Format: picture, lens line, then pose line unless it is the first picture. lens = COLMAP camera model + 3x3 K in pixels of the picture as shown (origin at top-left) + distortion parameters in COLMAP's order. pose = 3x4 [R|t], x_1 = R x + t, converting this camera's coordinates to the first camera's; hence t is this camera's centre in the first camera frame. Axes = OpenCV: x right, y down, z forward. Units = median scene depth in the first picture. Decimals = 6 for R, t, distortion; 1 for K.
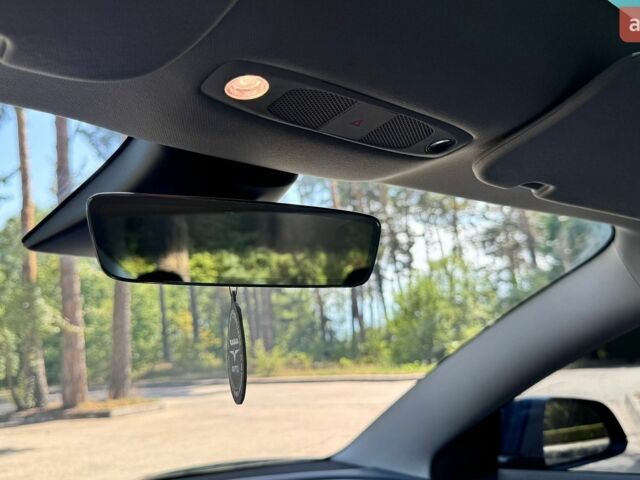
lens RADIAL K [[602.7, 0, 320.0], [0, 602.7, 240.0], [0, 0, 1]] dist [0.010039, -0.000601]
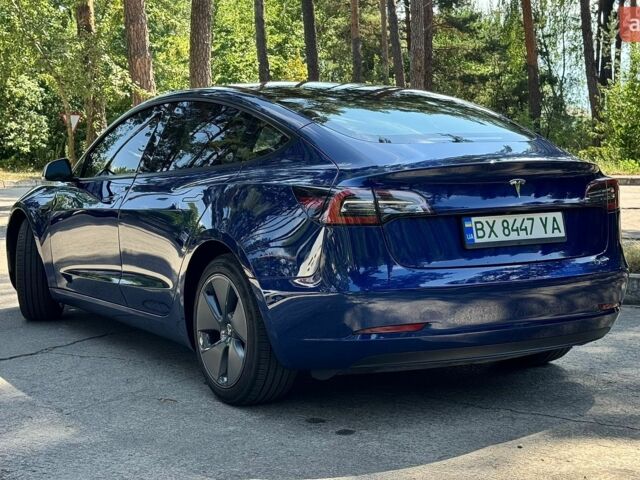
lens RADIAL K [[602.7, 0, 320.0], [0, 602.7, 240.0], [0, 0, 1]] dist [0.010039, -0.000601]
pose [[0.990319, 0.072612, -0.118300, -0.114247], [-0.027245, 0.937366, 0.347279, 0.075819], [0.136107, -0.340694, 0.930270, 0.368505]]
